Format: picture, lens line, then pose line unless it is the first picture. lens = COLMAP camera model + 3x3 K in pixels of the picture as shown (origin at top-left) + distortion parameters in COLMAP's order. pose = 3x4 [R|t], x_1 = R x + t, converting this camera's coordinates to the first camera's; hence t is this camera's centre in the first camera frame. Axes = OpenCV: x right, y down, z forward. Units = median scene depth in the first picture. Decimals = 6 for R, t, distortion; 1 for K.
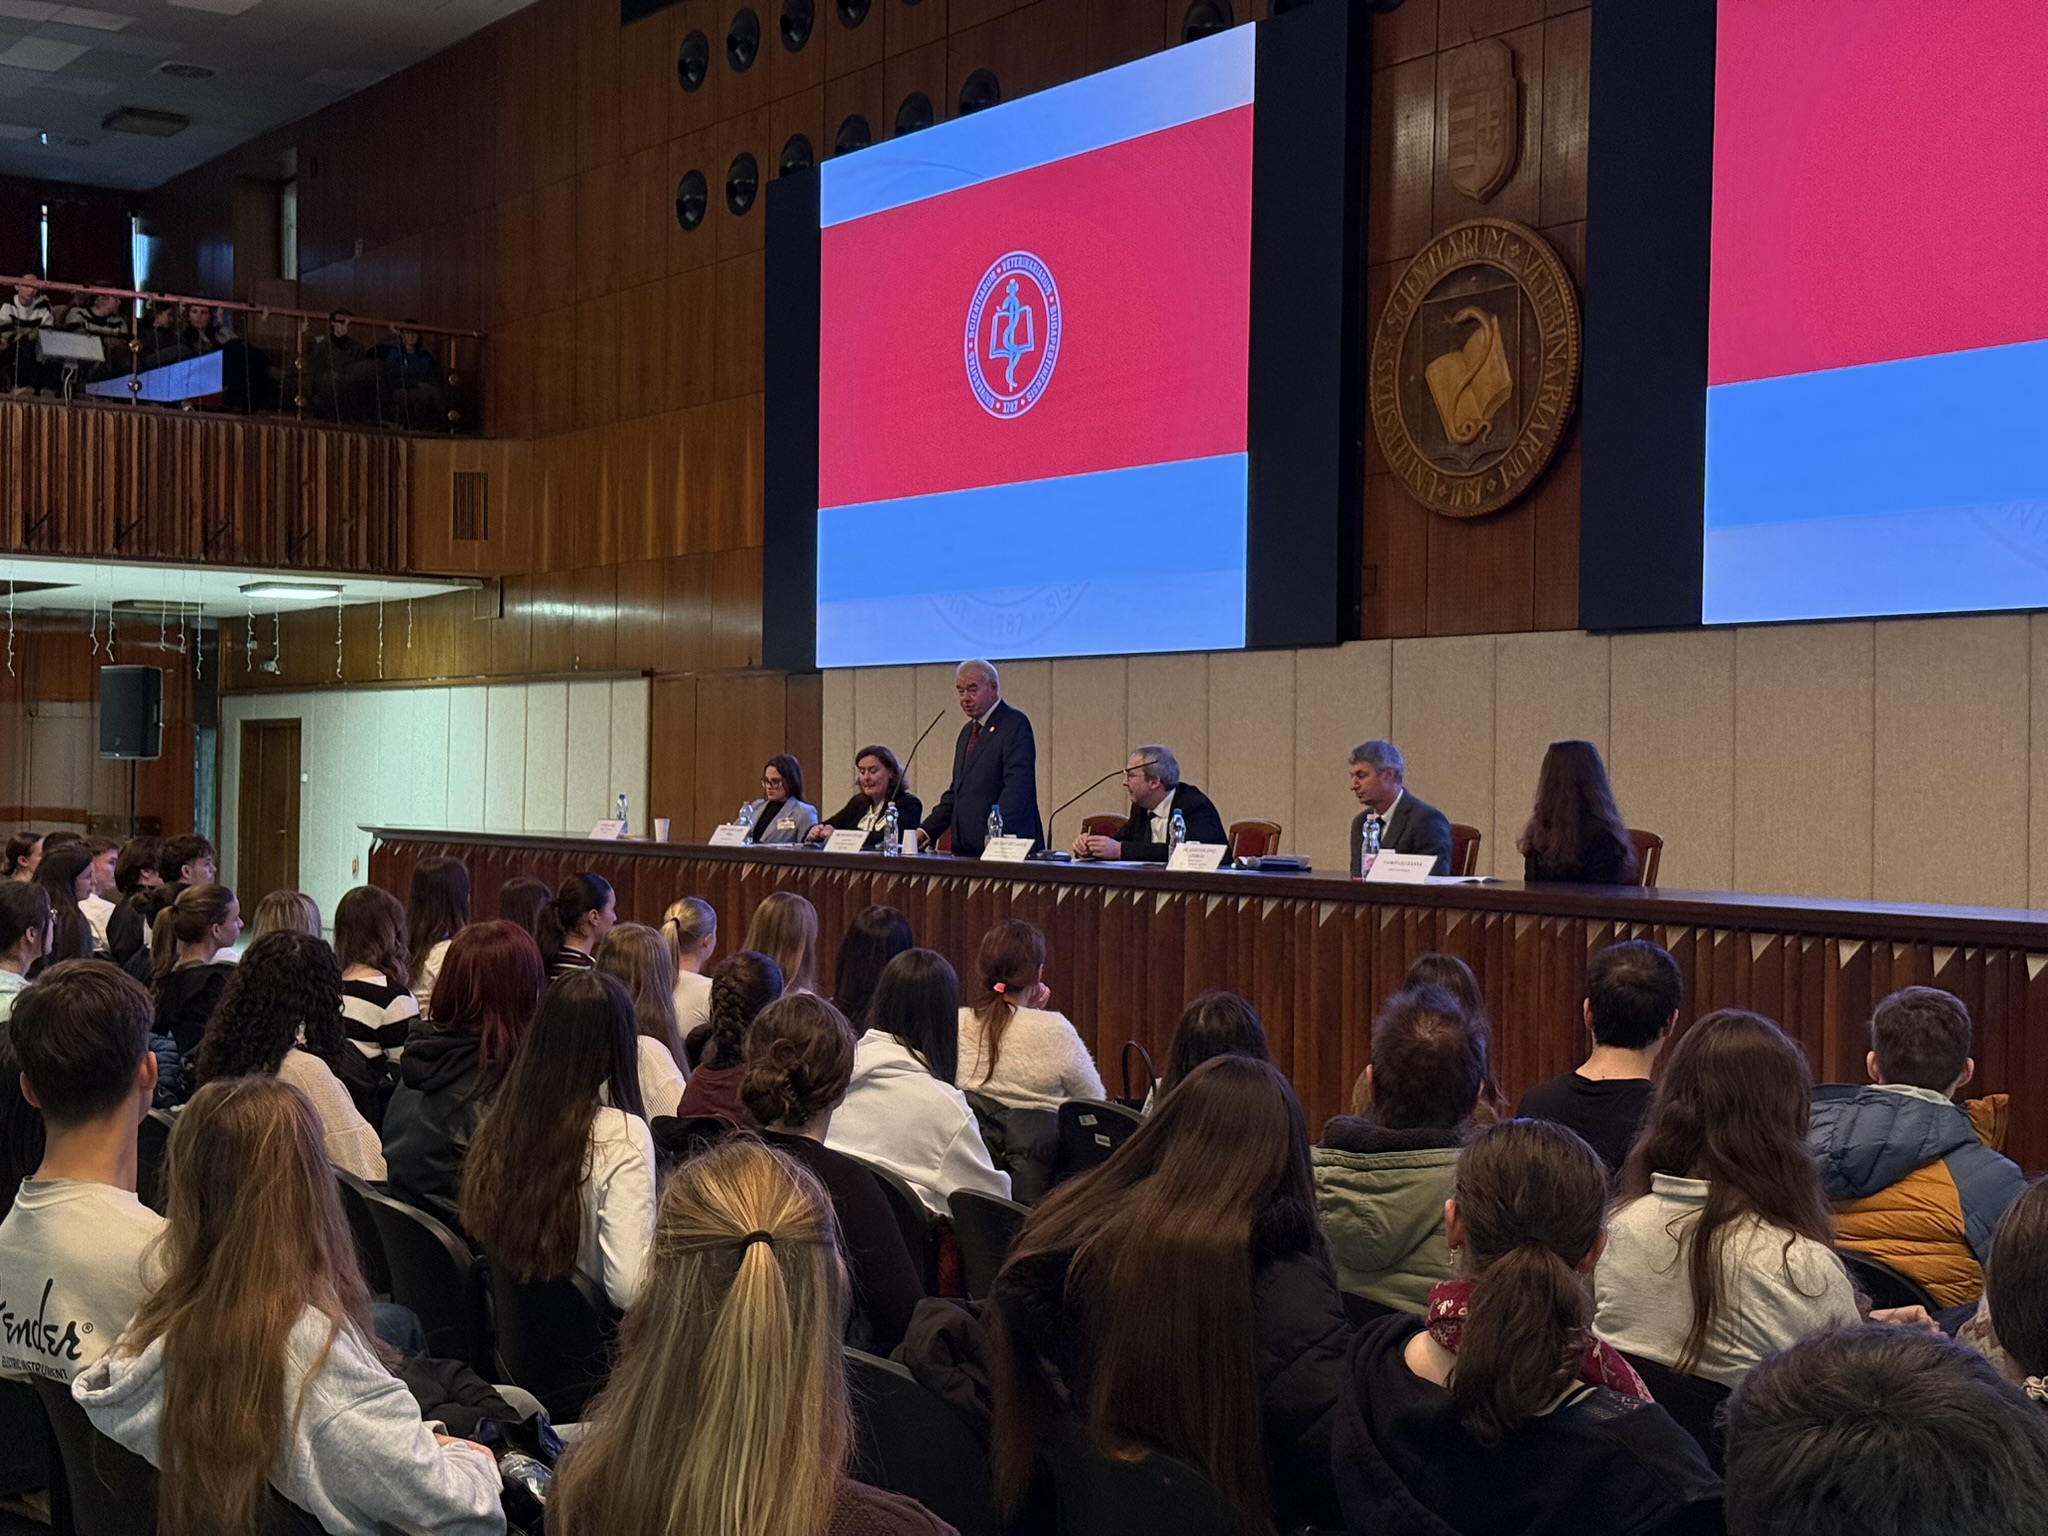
lens RADIAL K [[2824.9, 0, 1020.2], [0, 2824.9, 800.9], [0, 0, 1]] dist [0.065949, 0.000000]
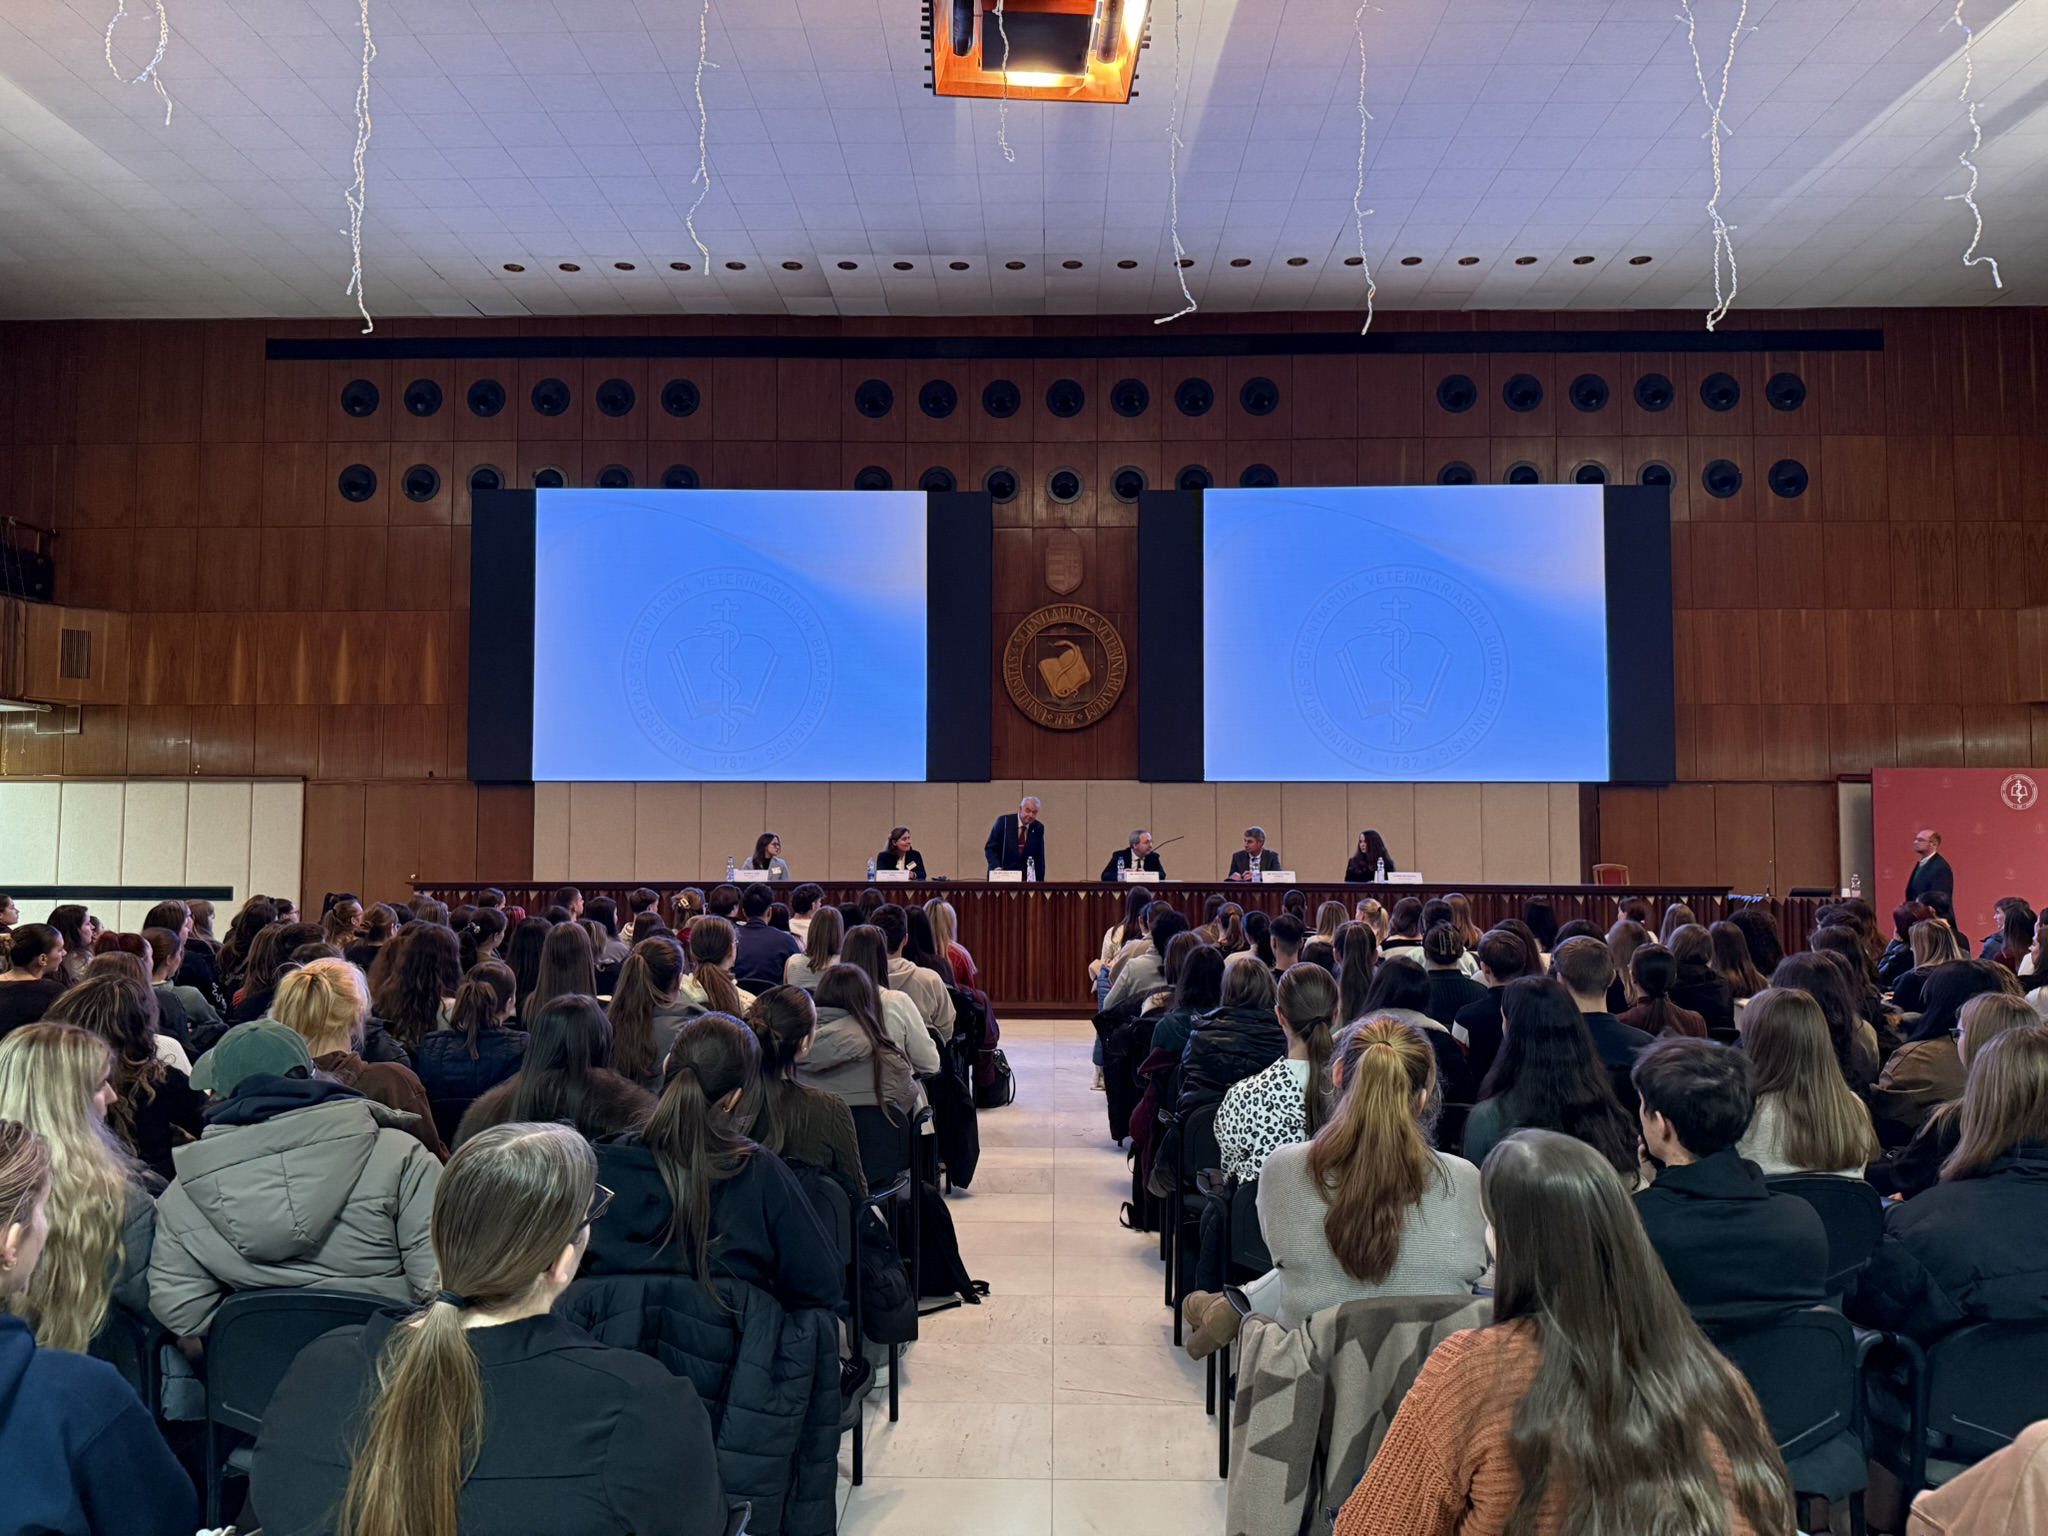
lens RADIAL K [[1412.0, 0, 1014.6], [0, 1412.0, 784.0], [0, 0, 1]] dist [0.022051, -0.034520]
pose [[0.590457, 0.020991, 0.806796, -0.808065], [0.012794, 0.999293, -0.035362, -0.015109], [-0.806968, 0.031202, 0.589771, 0.353501]]
